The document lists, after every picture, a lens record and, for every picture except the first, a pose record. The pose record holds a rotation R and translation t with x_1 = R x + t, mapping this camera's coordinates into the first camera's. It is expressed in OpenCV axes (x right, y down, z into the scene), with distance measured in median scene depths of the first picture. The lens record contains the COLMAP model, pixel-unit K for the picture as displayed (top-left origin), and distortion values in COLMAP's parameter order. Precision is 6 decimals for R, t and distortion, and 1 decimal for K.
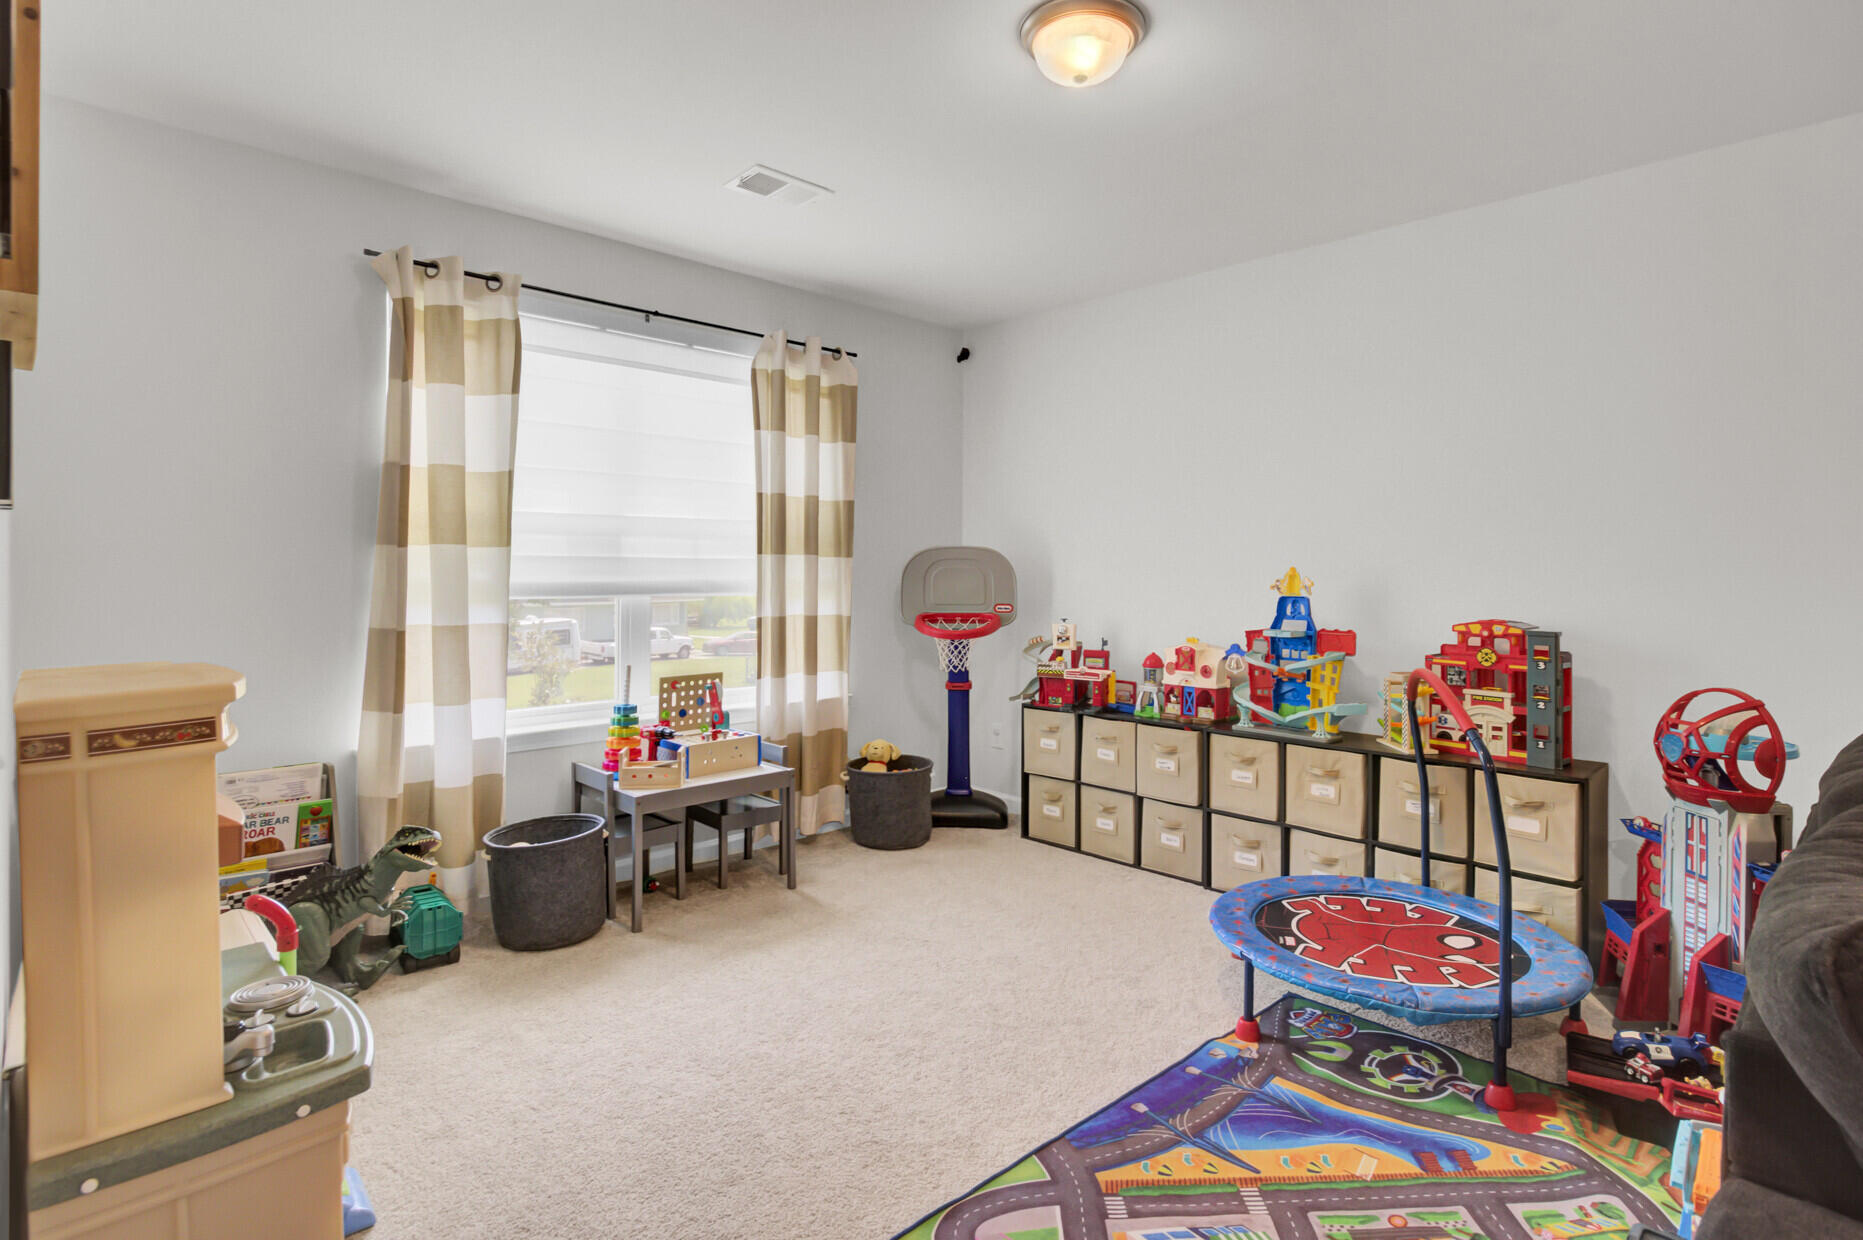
lens RADIAL K [[930.8, 0, 951.5], [0, 930.8, 570.9], [0, 0, 1]] dist [0.004622, -0.009199]
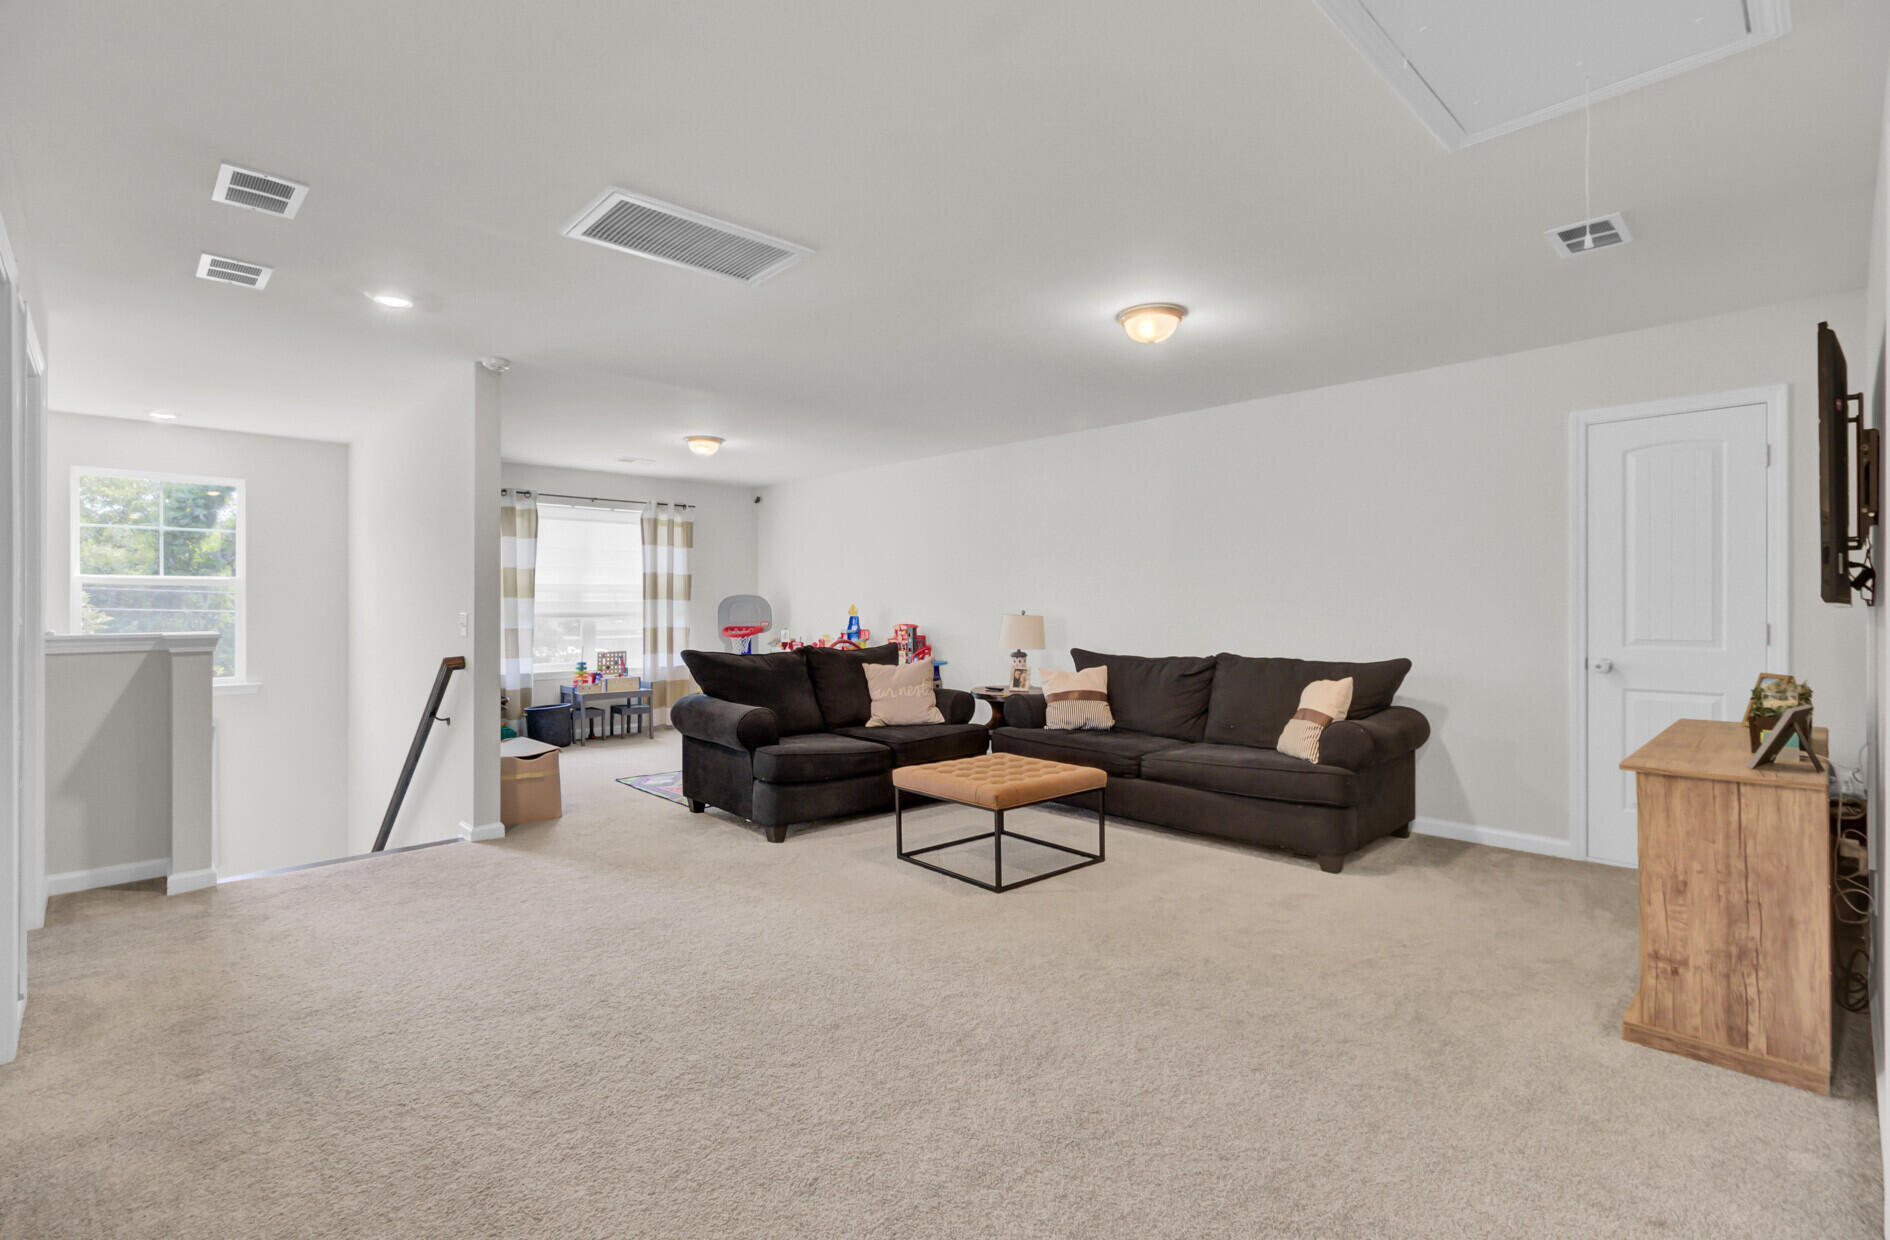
lens RADIAL K [[885.5, 0, 943.8], [0, 885.5, 611.0], [0, 0, 1]] dist [-0.004049, 0.003373]
pose [[0.999719, -0.004817, -0.023190, 0.583024], [0.004902, 0.999982, 0.003573, 0.005835], [0.023173, -0.003686, 0.999725, -1.157982]]
